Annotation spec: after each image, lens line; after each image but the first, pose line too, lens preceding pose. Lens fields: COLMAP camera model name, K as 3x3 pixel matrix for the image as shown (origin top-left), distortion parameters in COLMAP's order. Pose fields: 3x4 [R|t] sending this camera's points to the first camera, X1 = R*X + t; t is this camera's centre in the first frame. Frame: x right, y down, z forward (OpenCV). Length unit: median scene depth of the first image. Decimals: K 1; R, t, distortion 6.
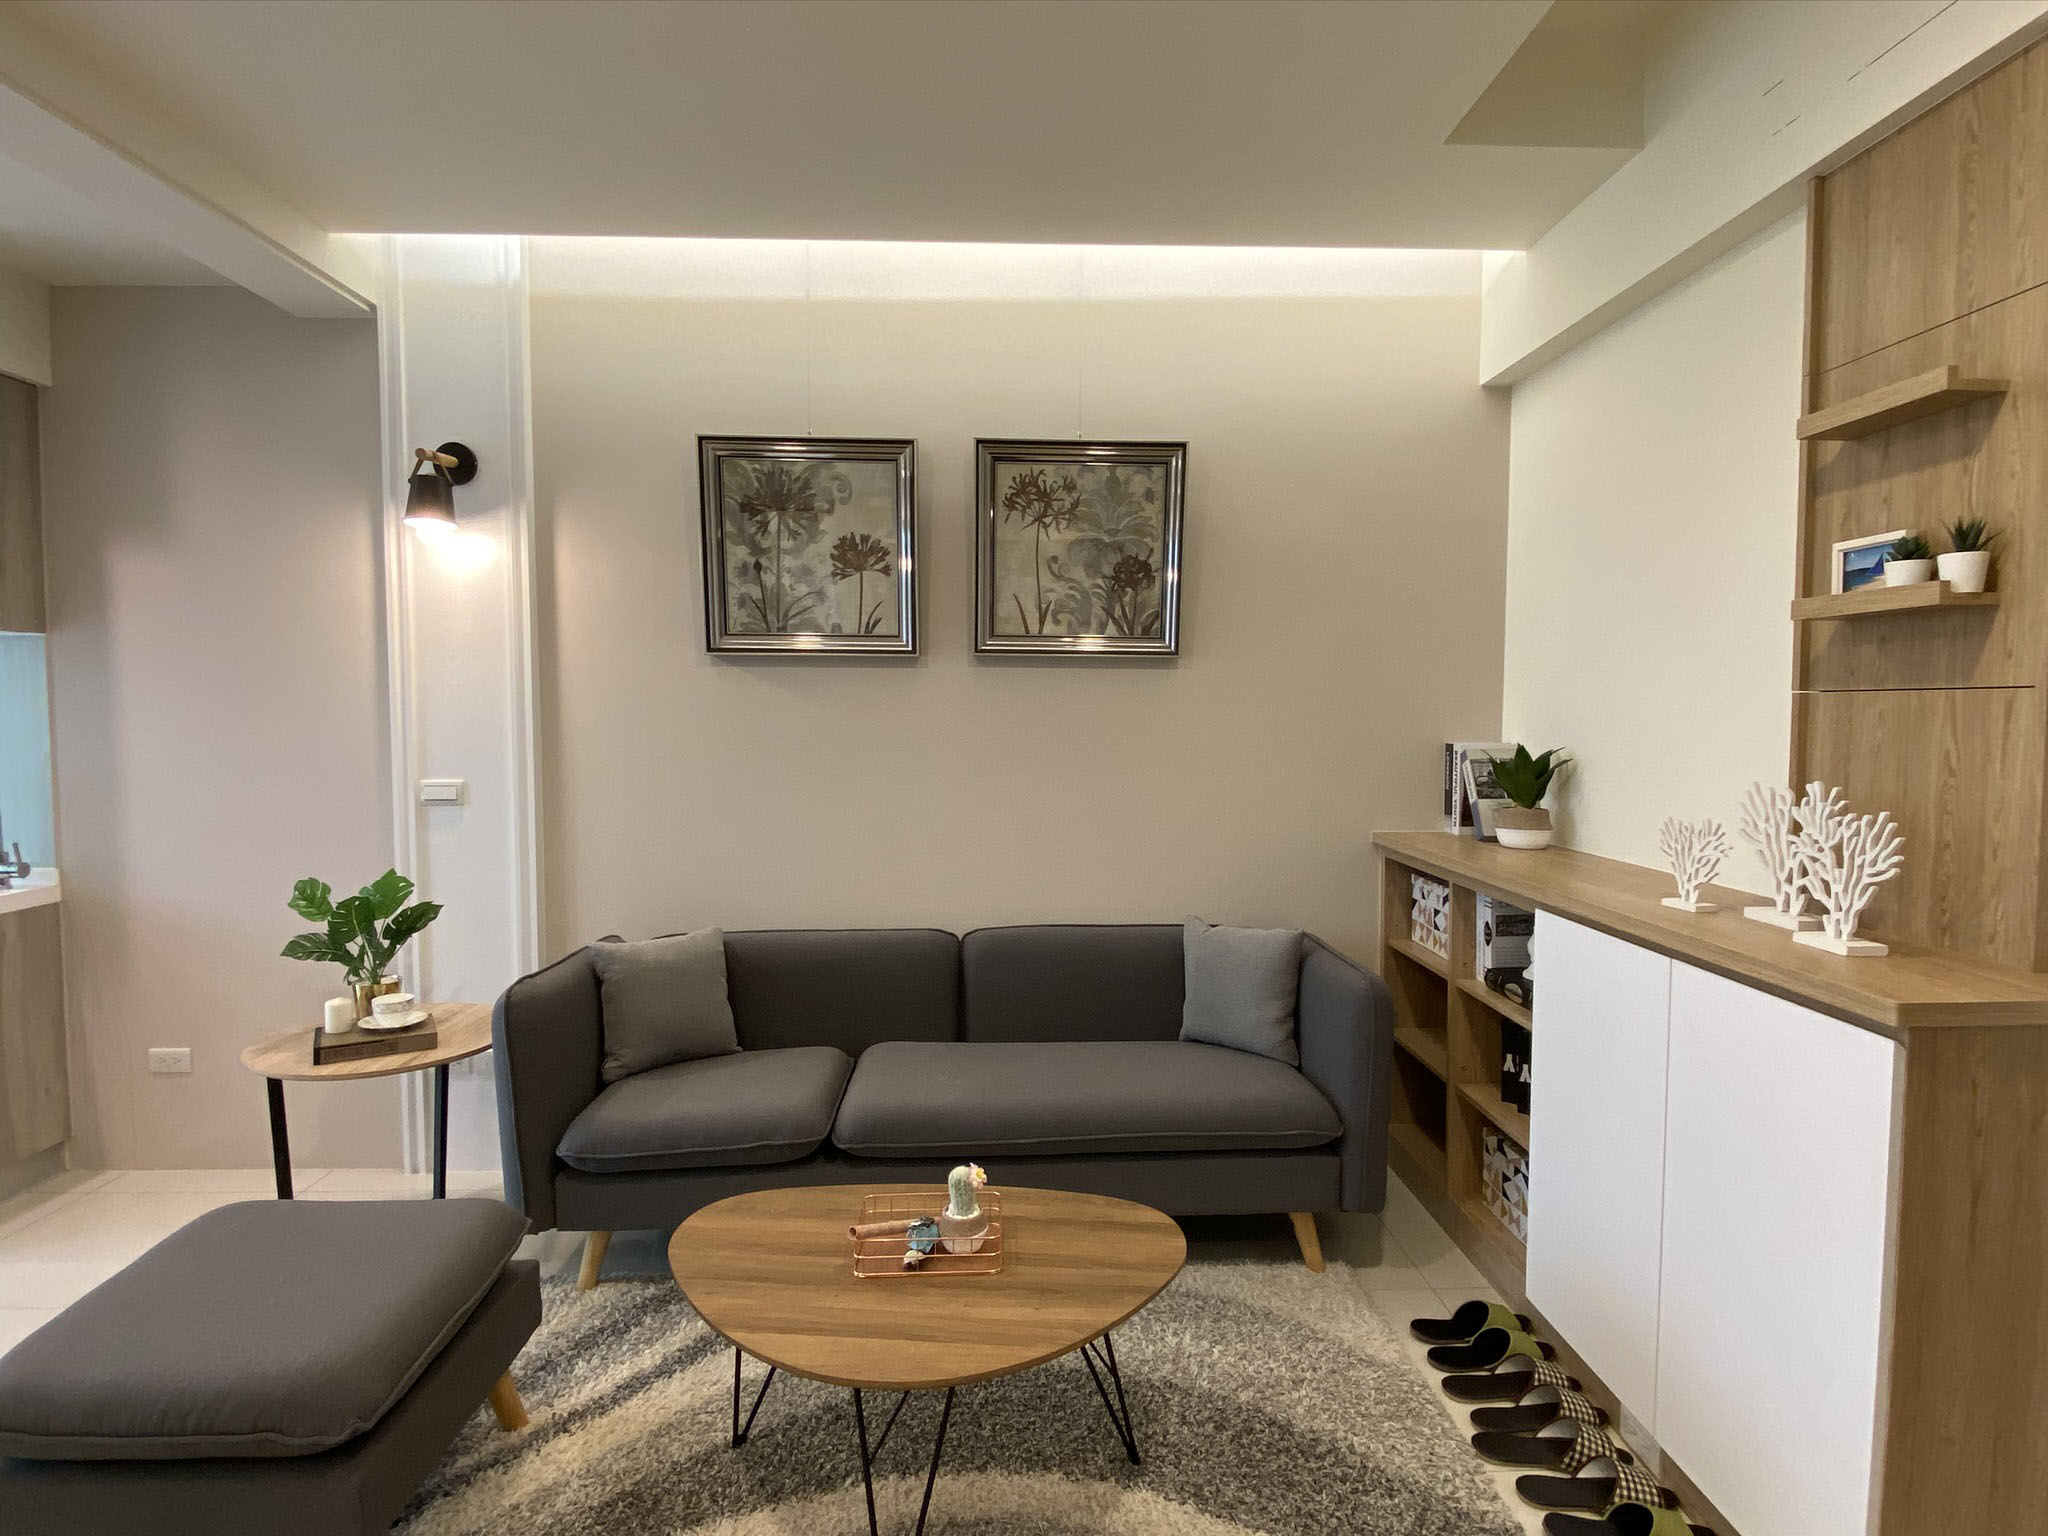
lens RADIAL K [[1052.3, 0, 1024.0], [0, 1052.3, 768.0], [0, 0, 1]] dist [0.073040, -0.064844]
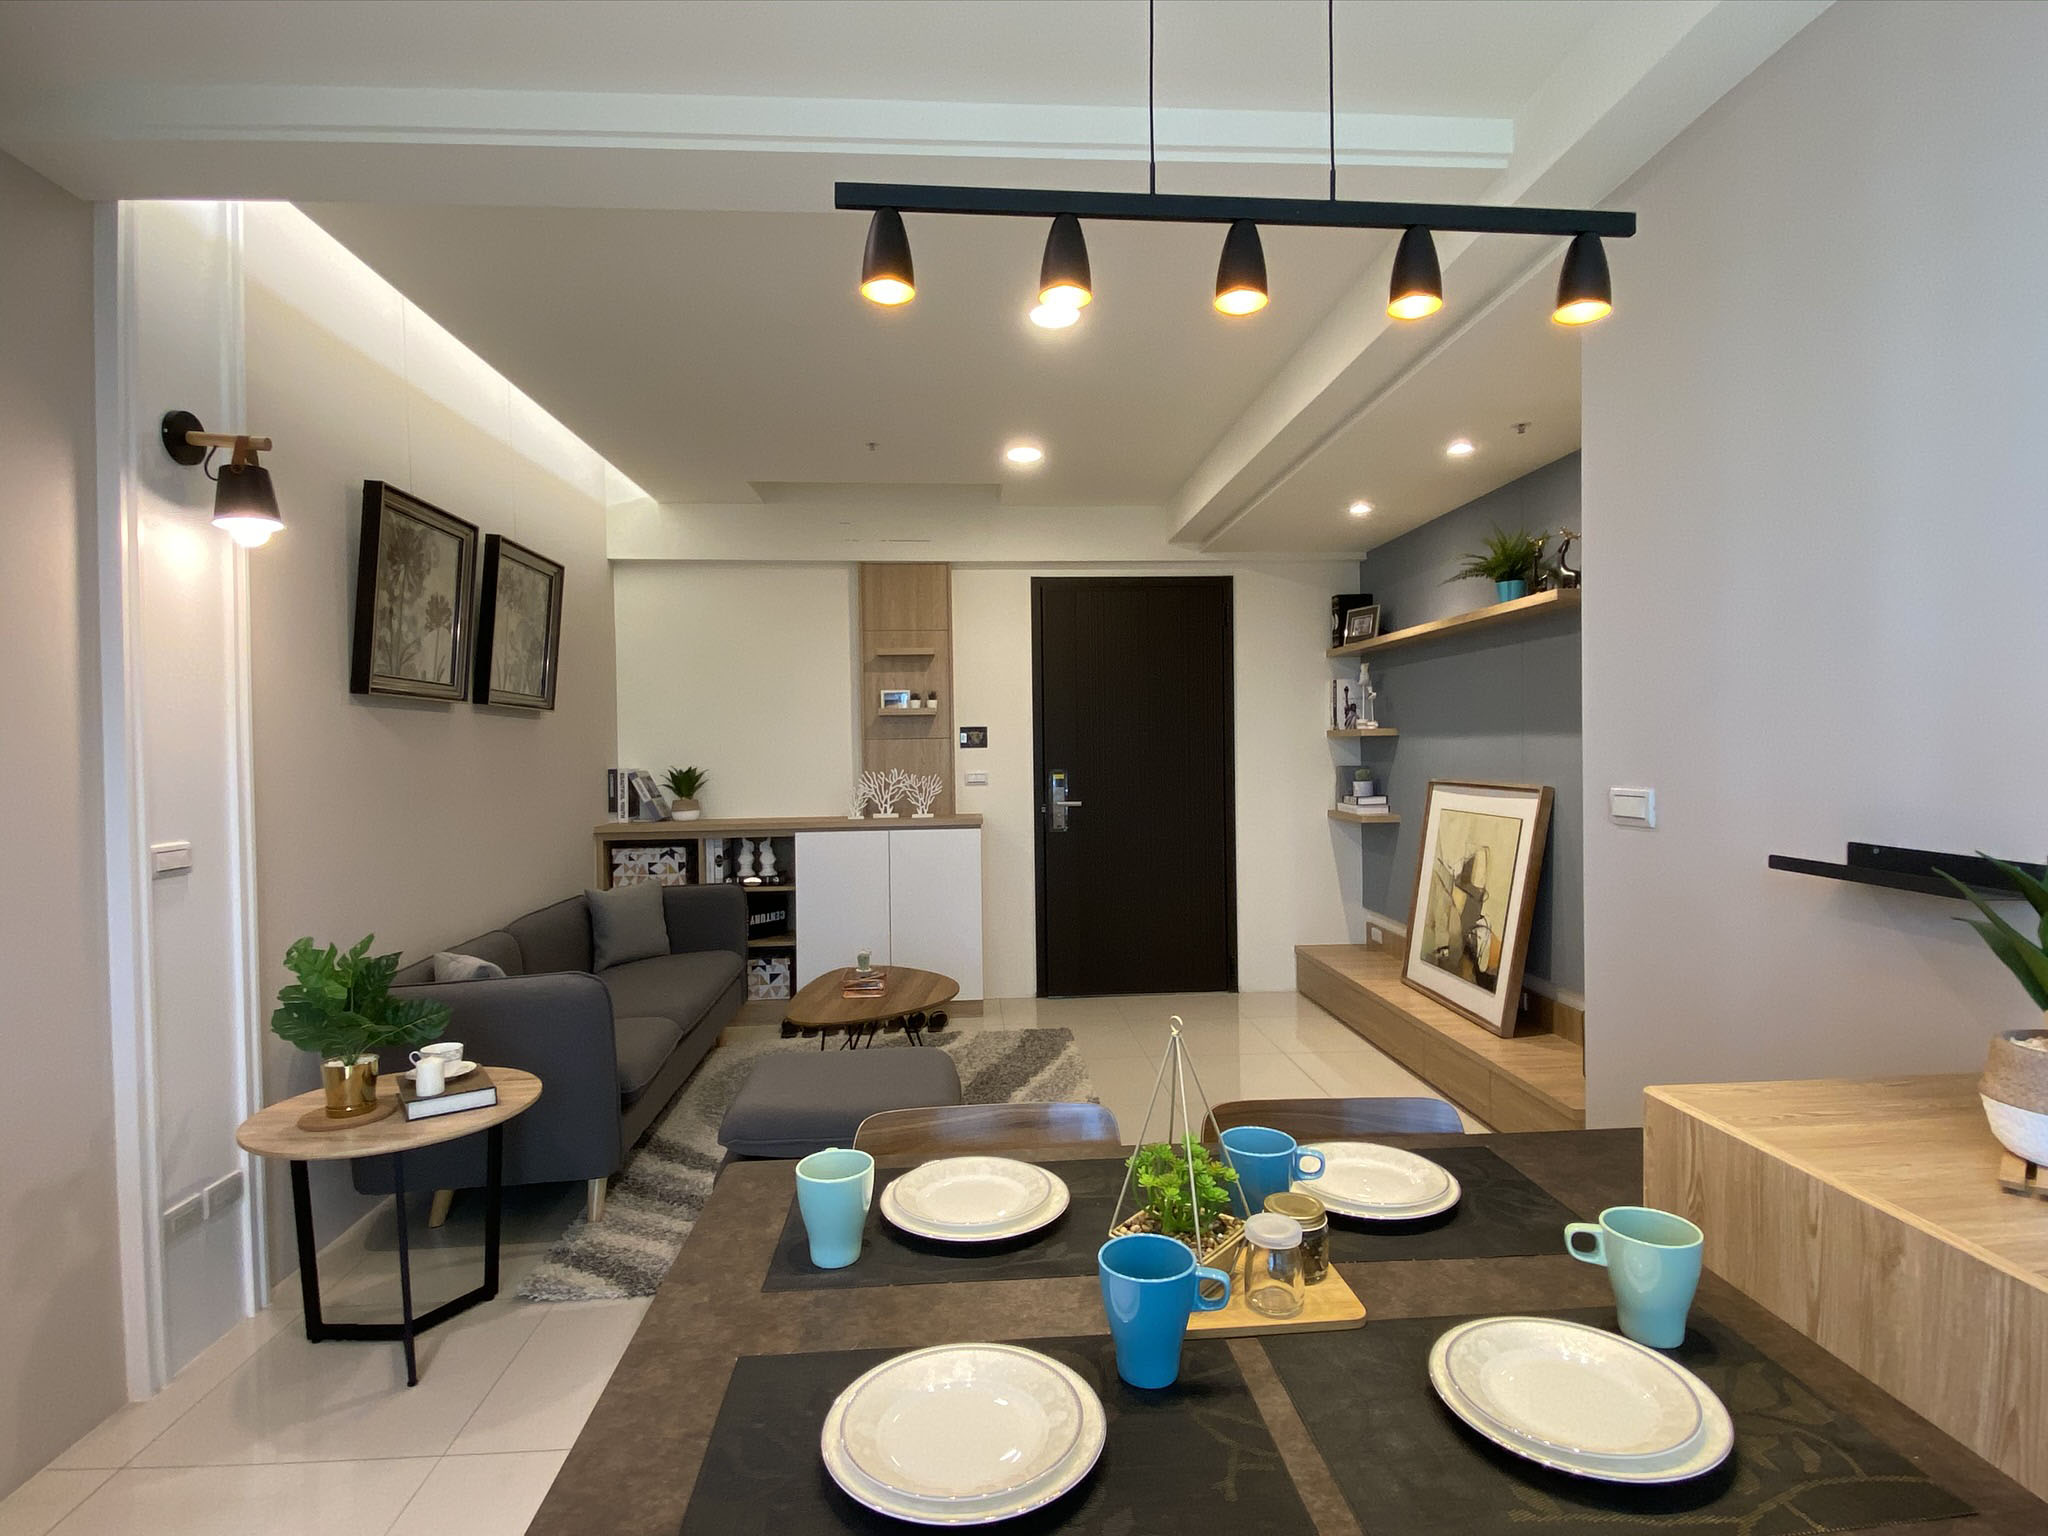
lens RADIAL K [[1057.6, 0, 1034.2], [0, 1057.6, 758.5], [0, 0, 1]] dist [0.086424, -0.064156]
pose [[-0.041050, -0.011961, 0.999086, -1.350015], [0.066209, 0.997698, 0.014664, -0.019943], [-0.996961, 0.066751, -0.040163, 0.421818]]
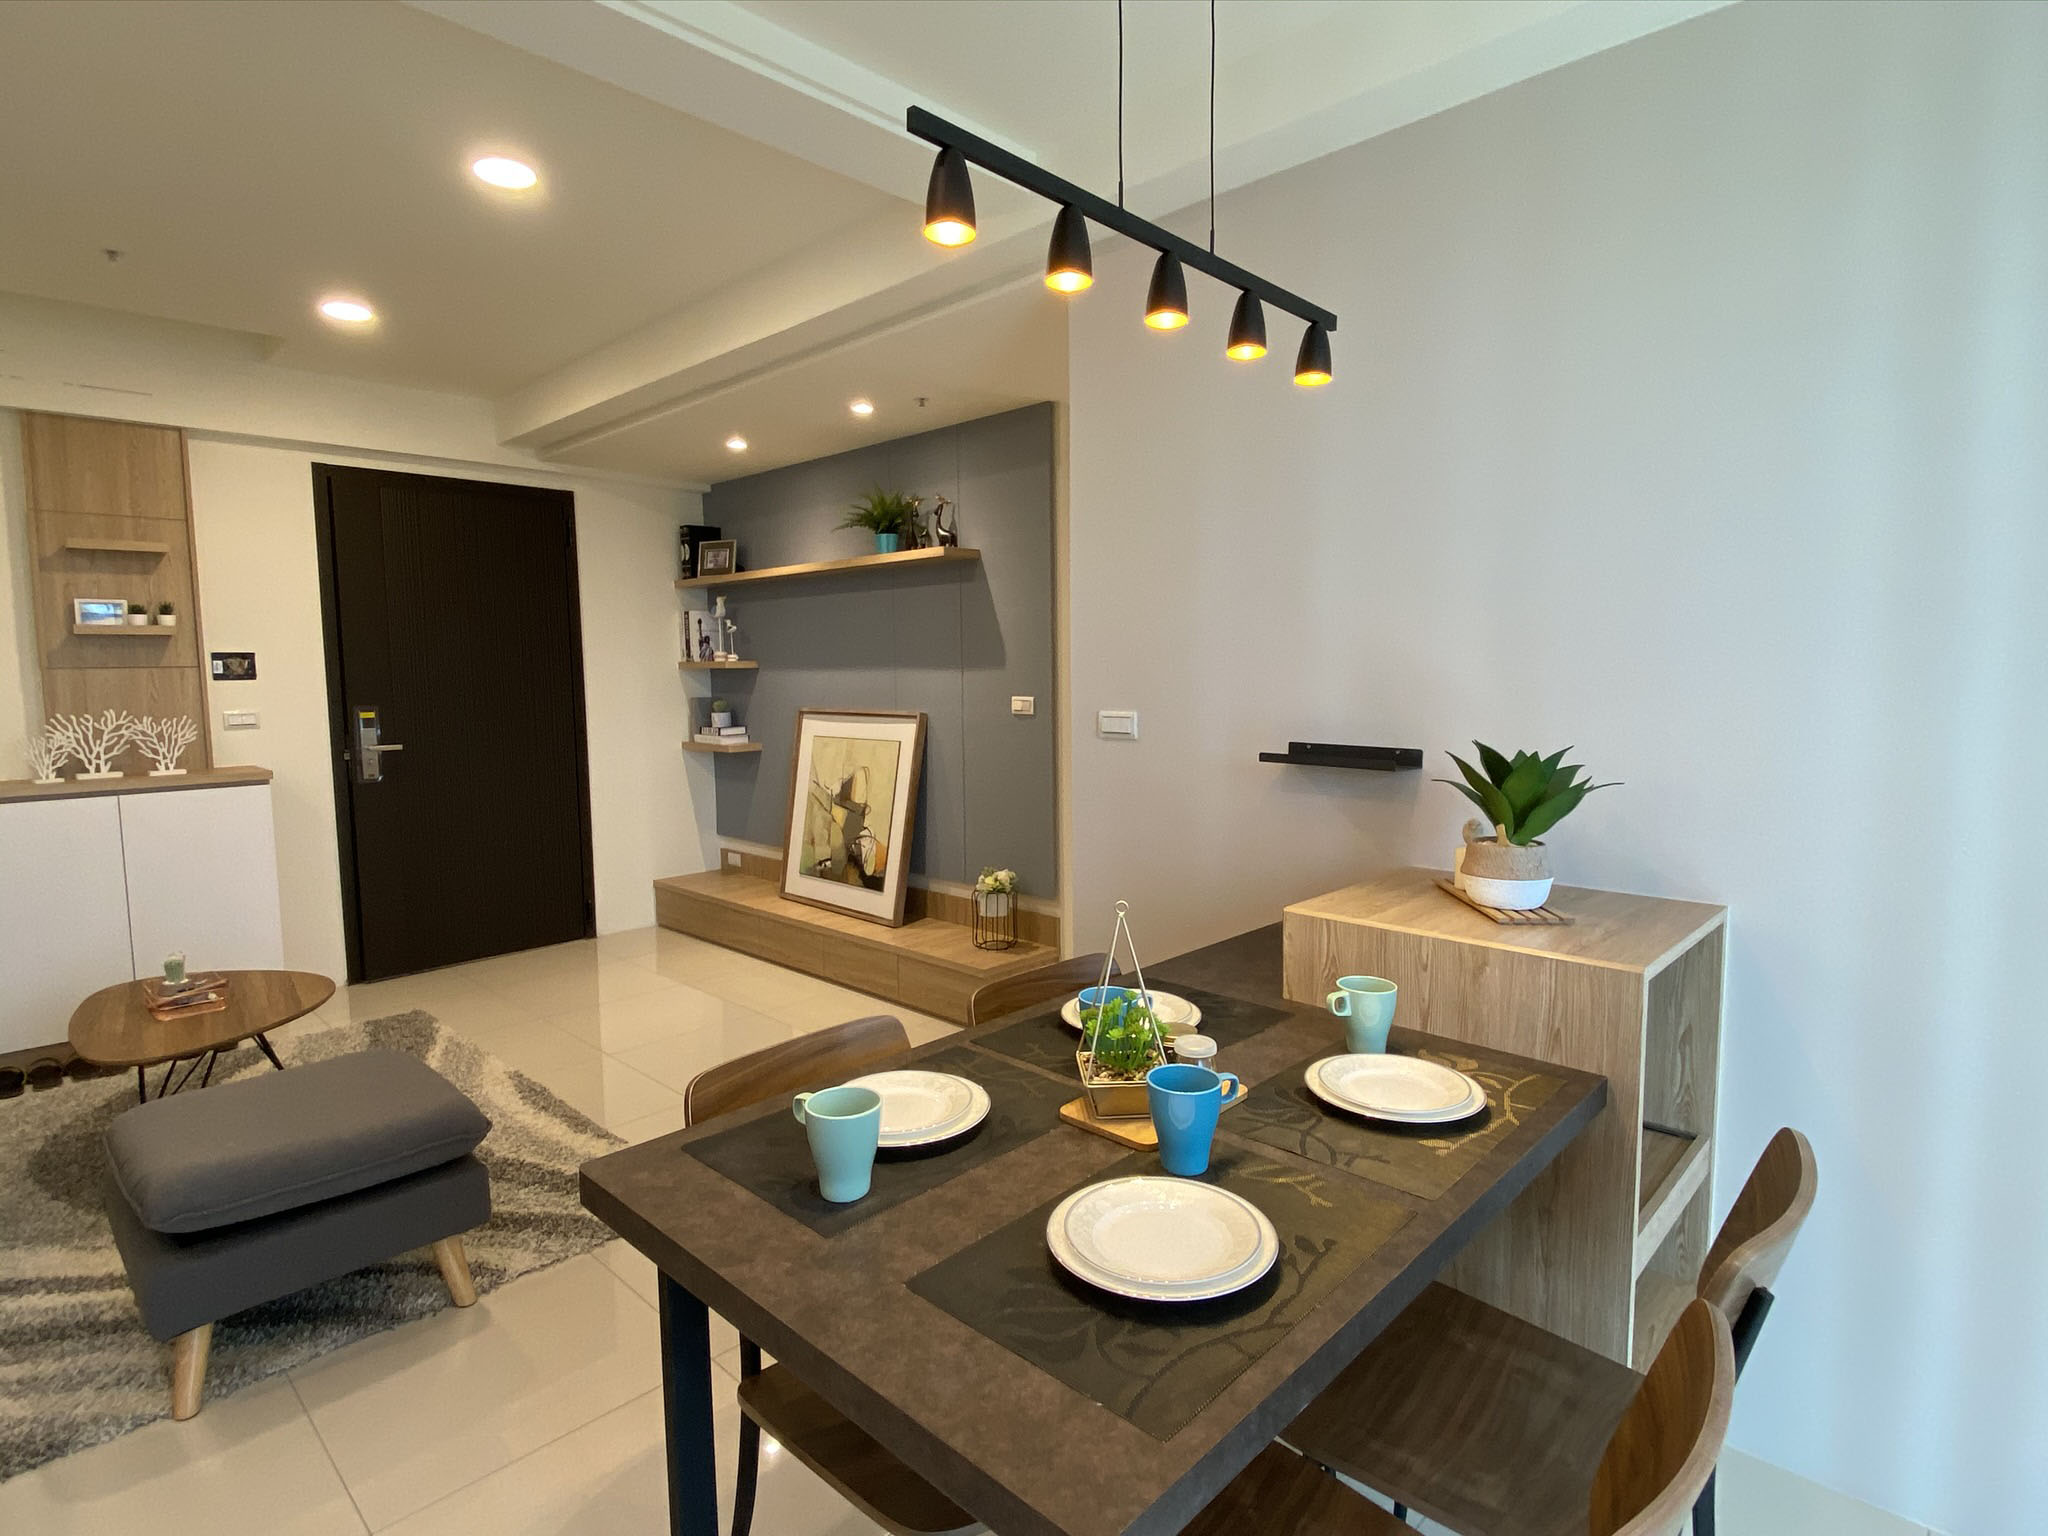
lens RADIAL K [[1057.6, 0, 1034.2], [0, 1057.6, 758.5], [0, 0, 1]] dist [0.086424, -0.064156]
pose [[-0.694456, -0.054605, 0.717461, -1.280377], [0.049502, 0.991128, 0.123348, -0.040659], [-0.717831, 0.121175, -0.685591, 0.690756]]
